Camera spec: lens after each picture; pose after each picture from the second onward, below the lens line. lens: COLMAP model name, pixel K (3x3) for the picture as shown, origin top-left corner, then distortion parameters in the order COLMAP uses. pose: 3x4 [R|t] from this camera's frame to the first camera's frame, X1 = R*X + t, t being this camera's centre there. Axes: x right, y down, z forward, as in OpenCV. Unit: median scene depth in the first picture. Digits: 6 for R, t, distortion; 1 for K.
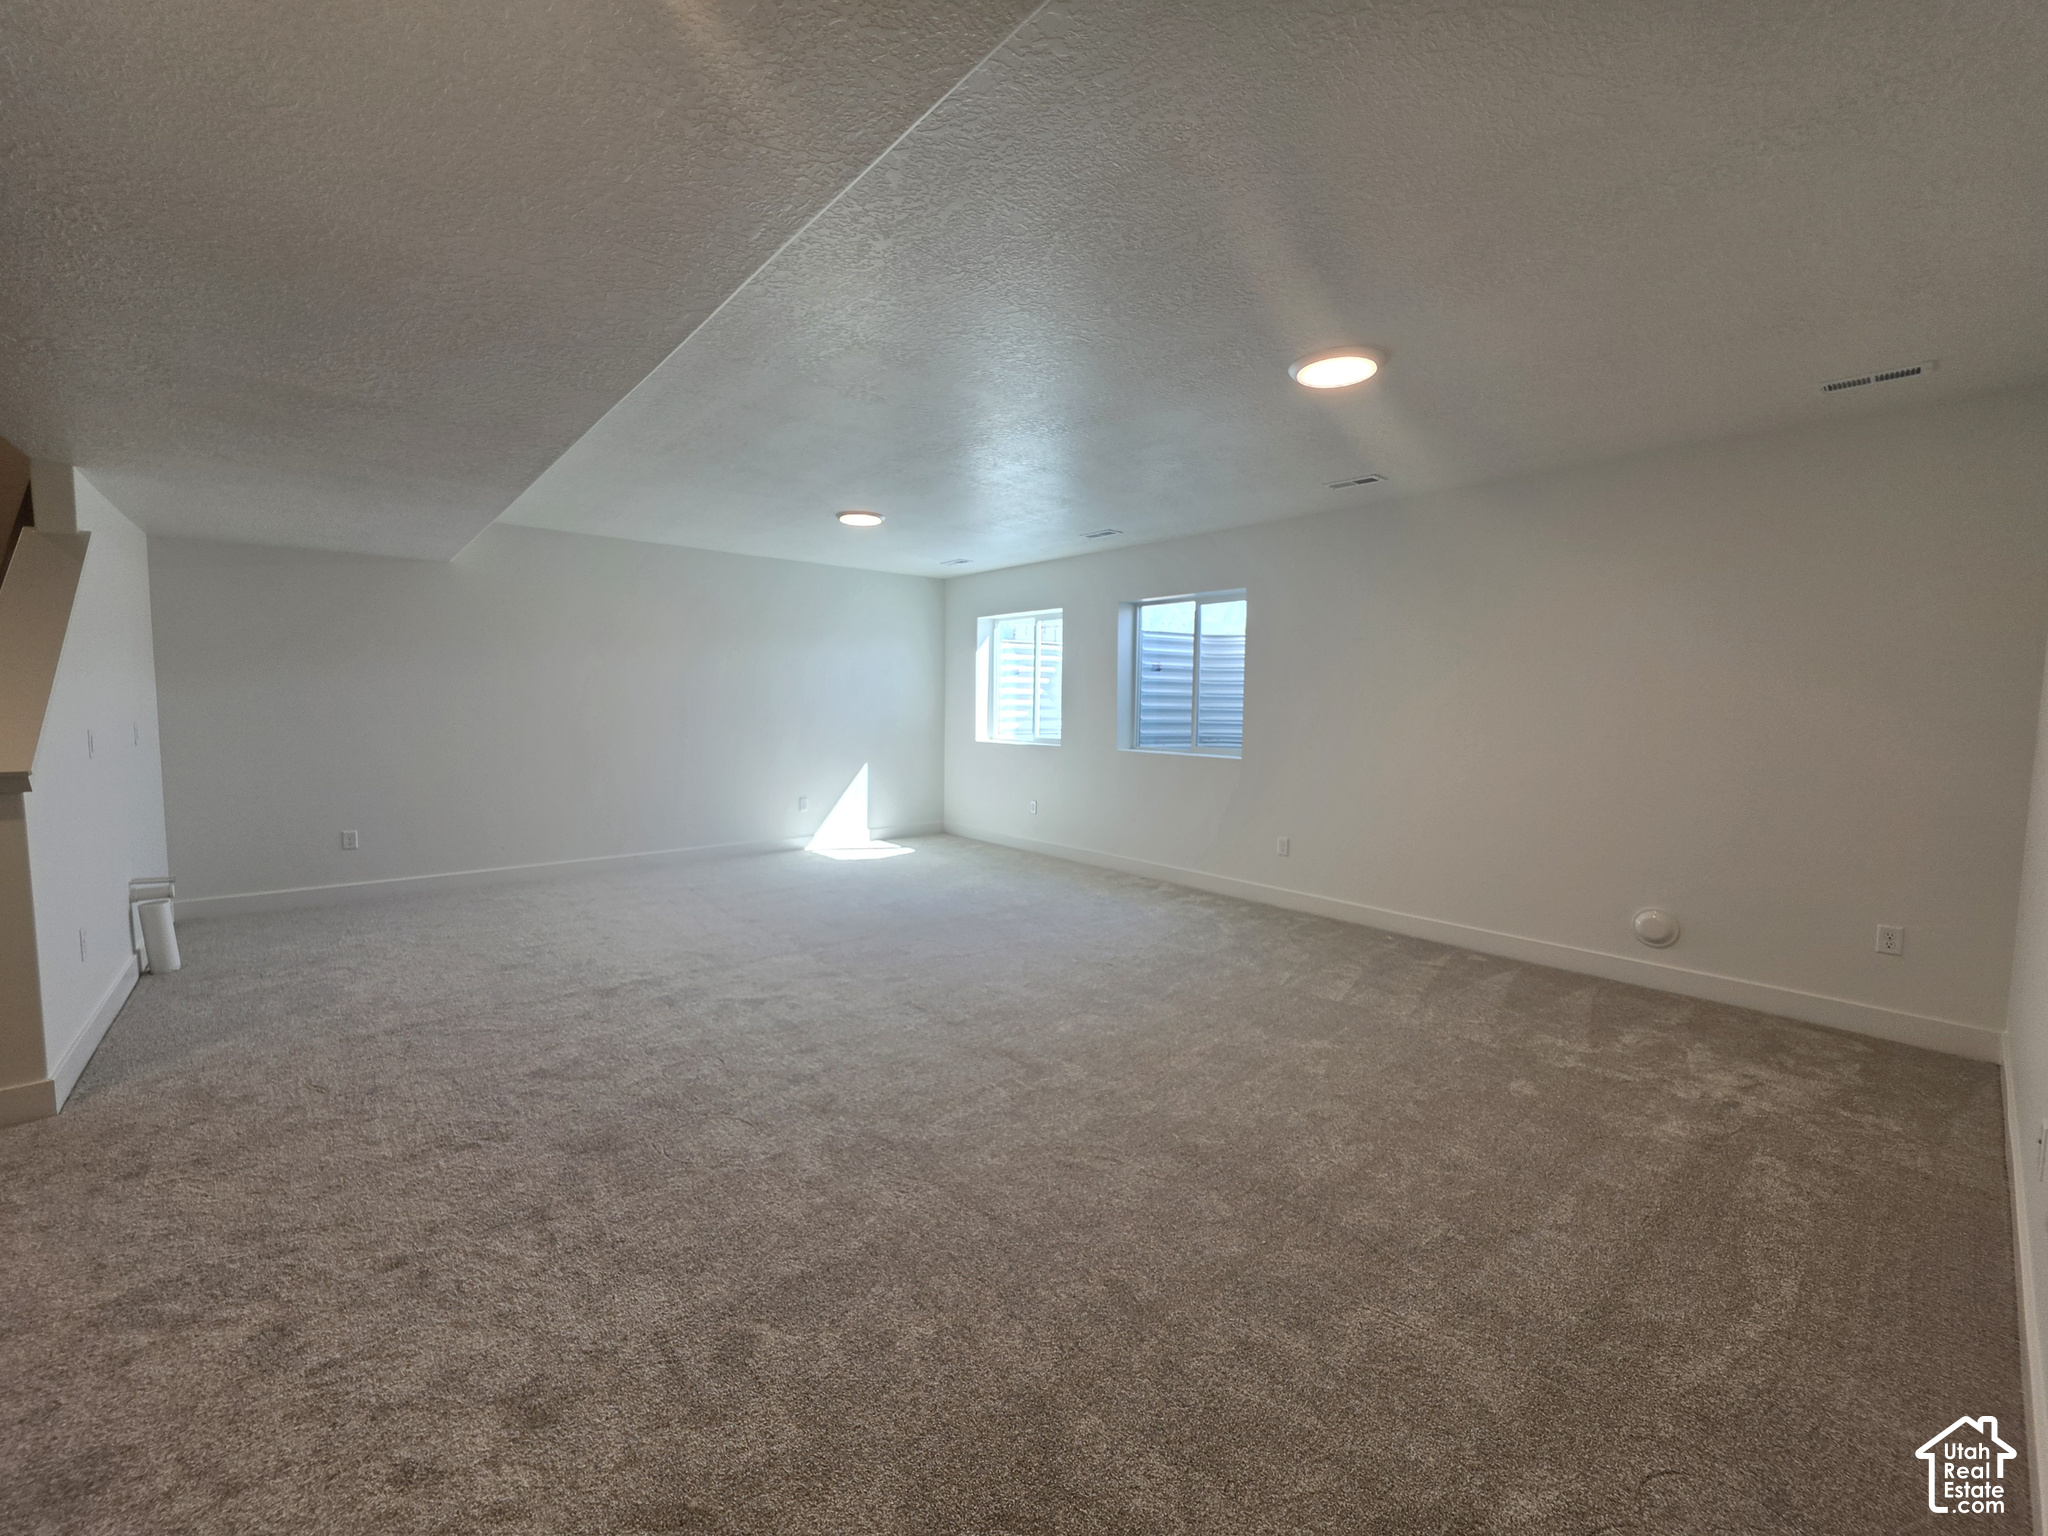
lens RADIAL K [[820.3, 0, 1018.8], [0, 820.3, 758.6], [0, 0, 1]] dist [-0.003868, 0.000827]
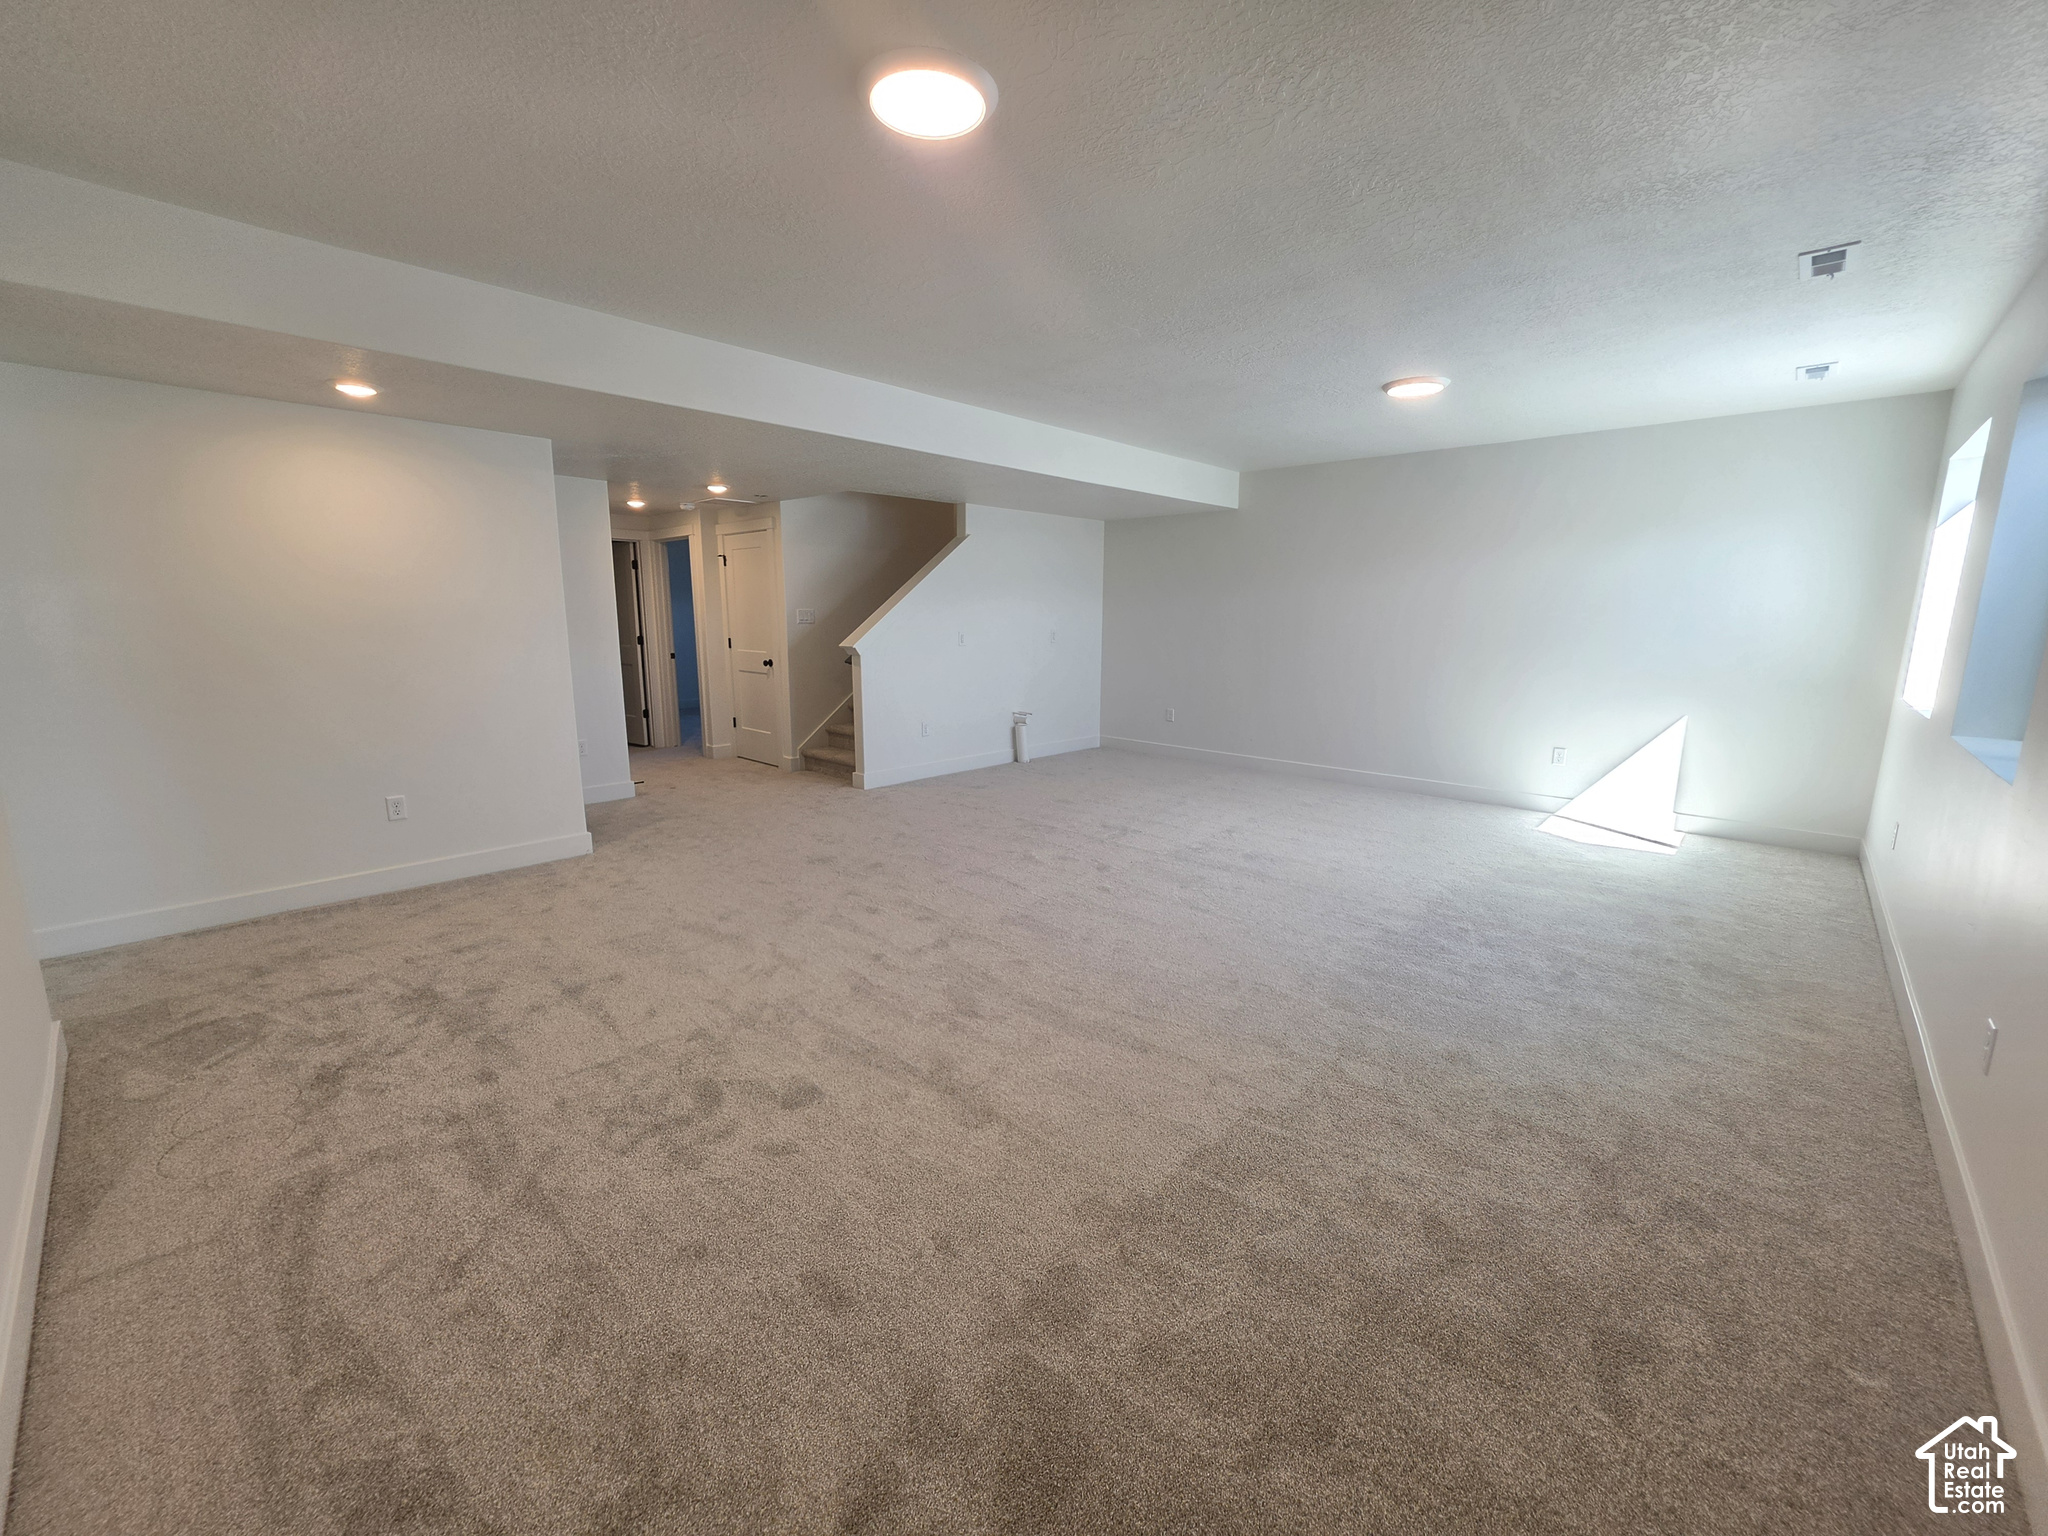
lens RADIAL K [[820.3, 0, 1018.8], [0, 820.3, 758.6], [0, 0, 1]] dist [-0.003868, 0.000827]
pose [[0.102256, 0.164333, -0.981090, 0.786346], [-0.073157, 0.984832, 0.157335, -0.046514], [0.992064, 0.055685, 0.112727, 0.730980]]
